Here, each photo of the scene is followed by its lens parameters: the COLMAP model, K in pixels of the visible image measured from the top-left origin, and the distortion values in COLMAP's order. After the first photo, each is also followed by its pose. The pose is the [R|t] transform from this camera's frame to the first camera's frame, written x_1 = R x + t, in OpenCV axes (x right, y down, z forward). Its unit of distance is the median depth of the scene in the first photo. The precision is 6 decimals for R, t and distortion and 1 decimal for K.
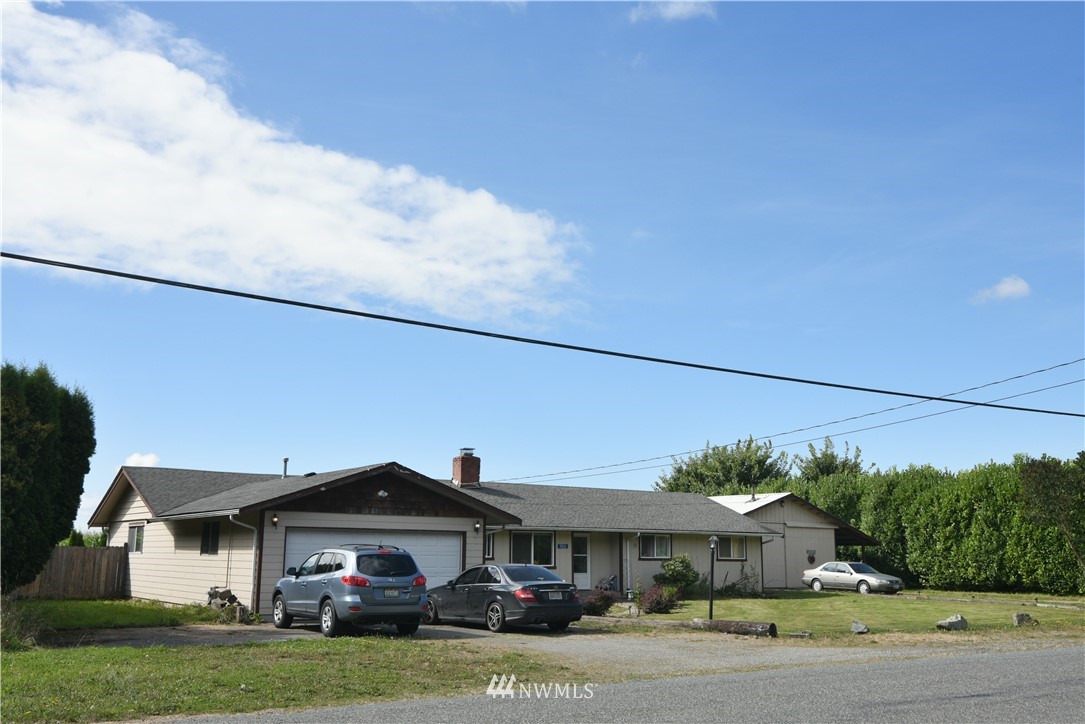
lens RADIAL K [[1020.7, 0, 539.2], [0, 1020.7, 360.2], [0, 0, 1]] dist [0.011663, 0.002894]
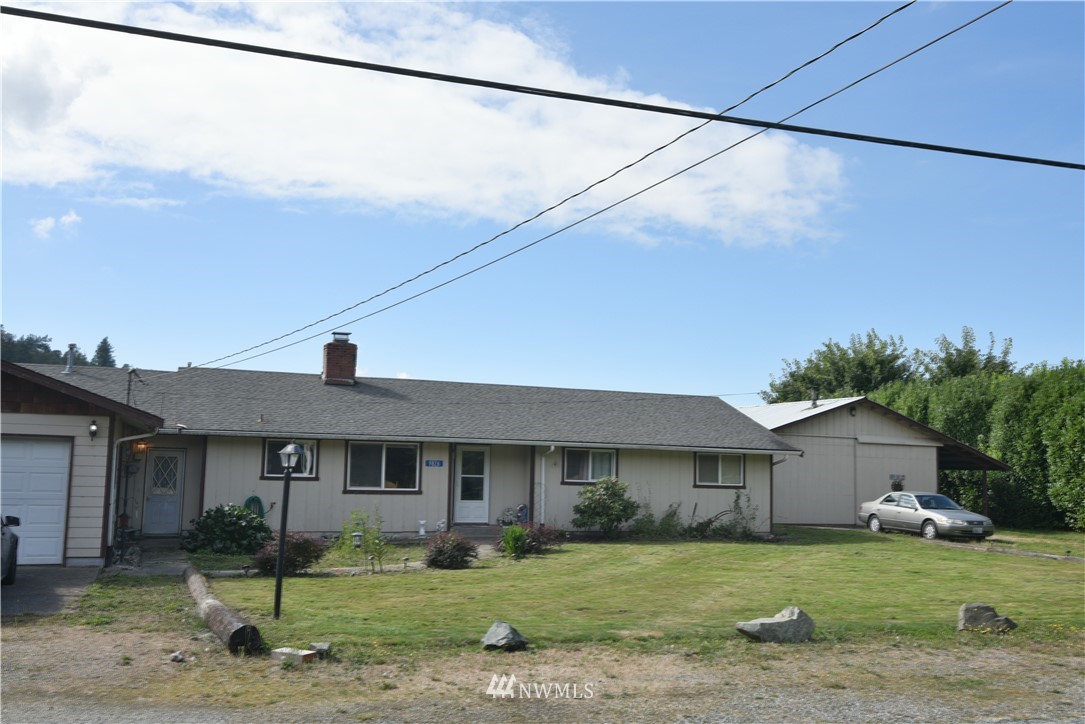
lens RADIAL K [[1020.7, 0, 539.2], [0, 1020.7, 360.2], [0, 0, 1]] dist [0.011663, 0.002894]
pose [[0.971443, -0.008465, -0.237123, 0.217885], [0.027043, 0.996801, 0.075205, 0.047687], [0.235728, -0.079470, 0.968564, 0.269366]]
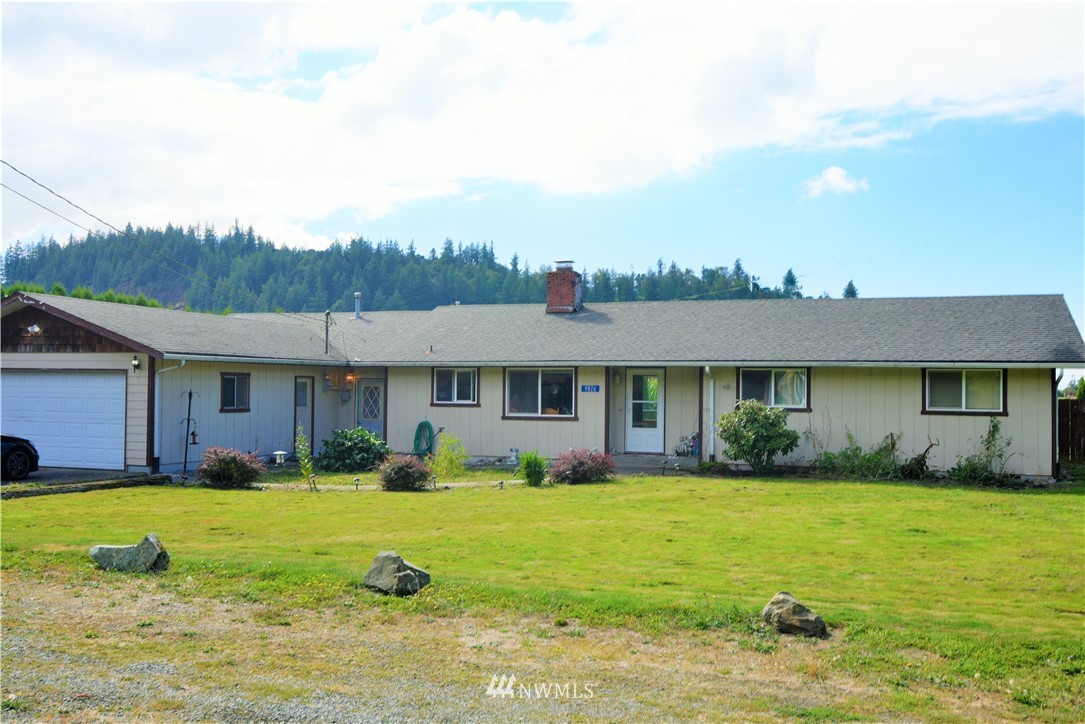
lens RADIAL K [[1020.7, 0, 539.2], [0, 1020.7, 360.2], [0, 0, 1]] dist [0.011663, 0.002894]
pose [[0.575504, -0.026348, -0.817374, 0.462047], [0.146521, 0.986630, 0.071360, 0.090059], [0.804566, -0.160831, 0.571670, 0.479738]]
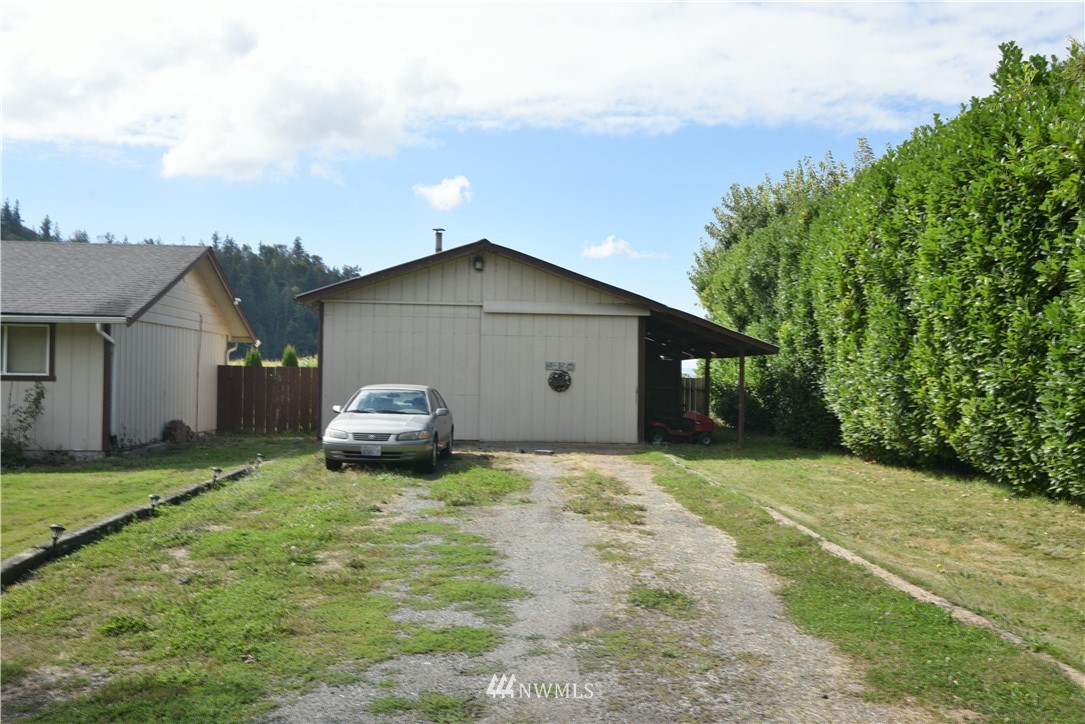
lens RADIAL K [[1020.7, 0, 539.2], [0, 1020.7, 360.2], [0, 0, 1]] dist [0.011663, 0.002894]
pose [[0.845371, -0.003791, -0.534166, 0.569943], [0.089620, 0.986808, 0.134828, 0.138624], [0.526608, -0.161851, 0.834558, 0.698907]]
